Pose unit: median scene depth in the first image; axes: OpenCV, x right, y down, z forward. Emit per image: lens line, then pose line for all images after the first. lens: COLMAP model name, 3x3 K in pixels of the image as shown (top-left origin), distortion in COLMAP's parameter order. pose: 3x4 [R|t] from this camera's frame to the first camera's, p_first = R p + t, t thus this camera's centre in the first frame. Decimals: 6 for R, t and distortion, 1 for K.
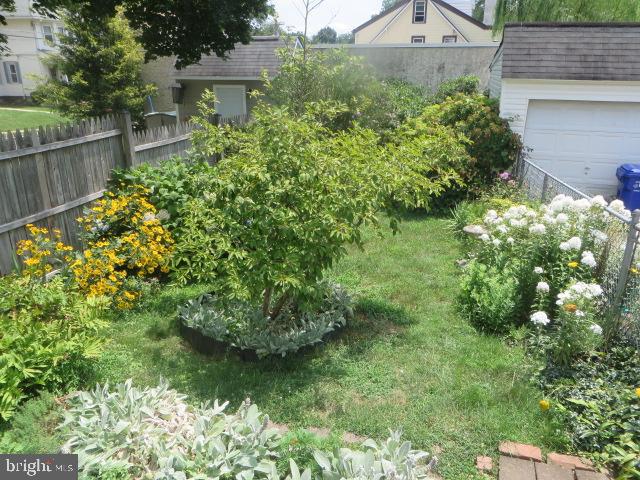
lens RADIAL K [[488.7, 0, 320.0], [0, 488.7, 240.0], [0, 0, 1]] dist [-0.002792, -0.007716]
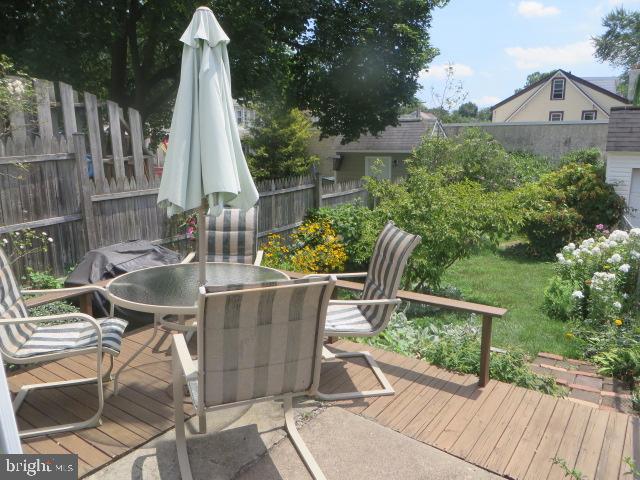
lens RADIAL K [[488.7, 0, 320.0], [0, 488.7, 240.0], [0, 0, 1]] dist [-0.002792, -0.007716]
pose [[0.962798, 0.045525, -0.266360, 0.018797], [-0.082125, 0.988378, -0.127921, 0.098523], [0.257441, 0.145037, 0.955347, -0.302536]]
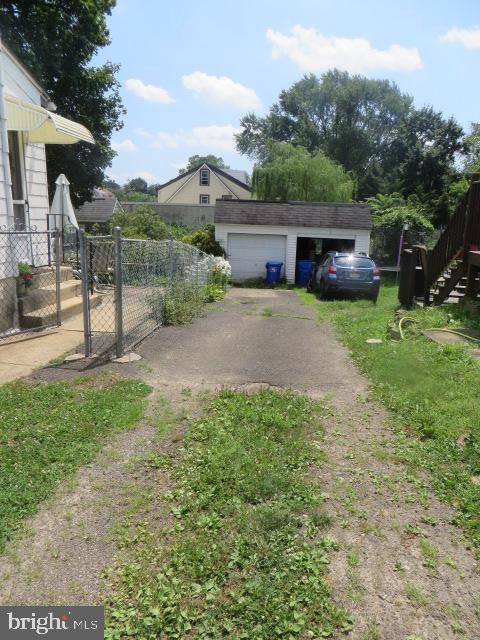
lens RADIAL K [[488.7, 0, 240.0], [0, 488.7, 320.0], [0, 0, 1]] dist [-0.002792, -0.007716]
pose [[0.977151, -0.017331, 0.211840, 0.005862], [0.044451, 0.991294, -0.123941, 0.380899], [-0.207848, 0.130525, 0.969414, -1.107085]]
